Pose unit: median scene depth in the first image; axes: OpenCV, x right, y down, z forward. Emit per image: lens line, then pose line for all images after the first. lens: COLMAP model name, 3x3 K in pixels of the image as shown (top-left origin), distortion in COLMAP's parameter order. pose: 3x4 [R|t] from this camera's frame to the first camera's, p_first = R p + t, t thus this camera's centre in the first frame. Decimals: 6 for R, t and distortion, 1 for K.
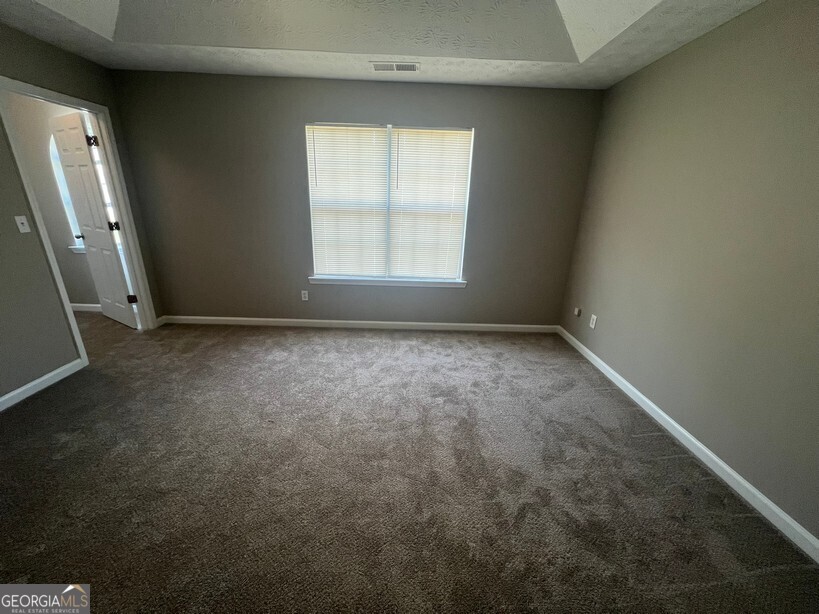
lens RADIAL K [[325.9, 0, 411.2], [0, 325.9, 306.3], [0, 0, 1]] dist [0.000197, 0.000133]
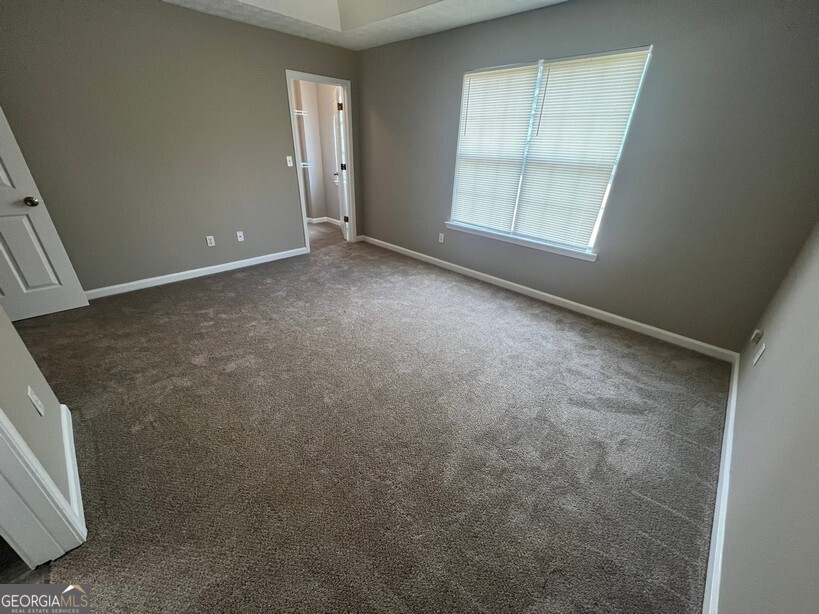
lens RADIAL K [[325.9, 0, 411.2], [0, 325.9, 306.3], [0, 0, 1]] dist [0.000197, 0.000133]
pose [[0.709715, 0.306278, -0.634427, 0.442725], [-0.234211, 0.951905, 0.197539, -0.007397], [0.664417, 0.008393, 0.747315, 0.098199]]
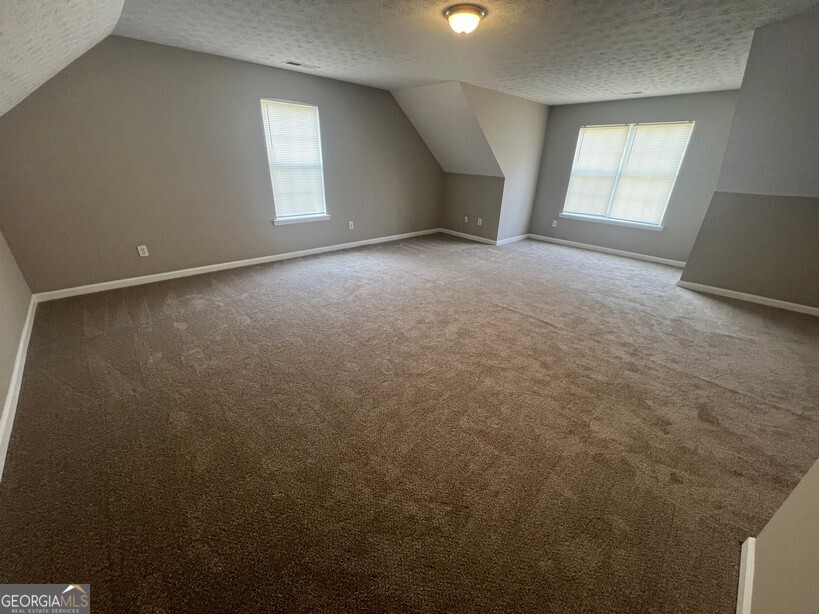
lens RADIAL K [[325.9, 0, 411.2], [0, 325.9, 306.3], [0, 0, 1]] dist [0.000197, 0.000133]
pose [[0.675332, 0.284577, -0.680399, 0.568054], [-0.236713, 0.957384, 0.165477, 0.336842], [0.698494, 0.049307, 0.713915, -0.941904]]
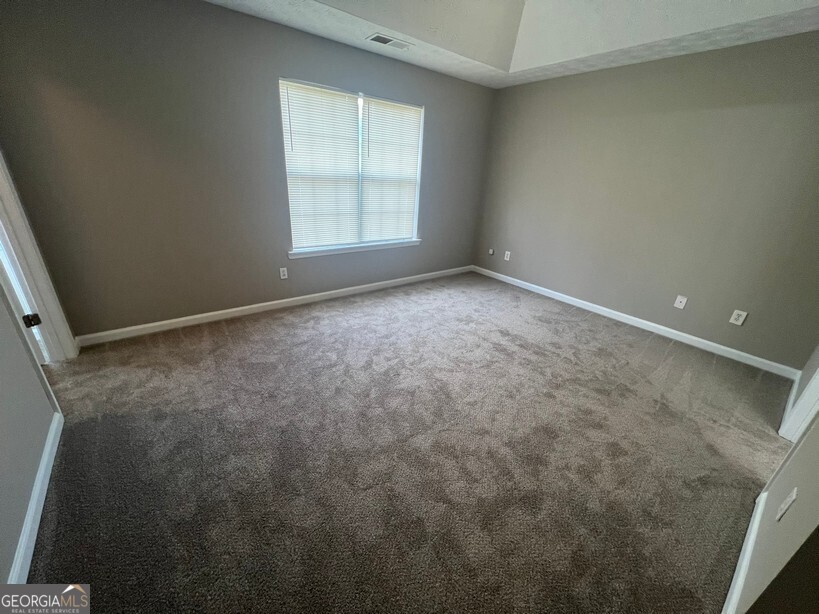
lens RADIAL K [[325.9, 0, 411.2], [0, 325.9, 306.3], [0, 0, 1]] dist [0.000197, 0.000133]
pose [[0.796442, -0.221080, 0.562853, -0.656757], [0.163337, 0.974826, 0.151774, -0.026162], [-0.582238, -0.028944, 0.812503, 0.042781]]
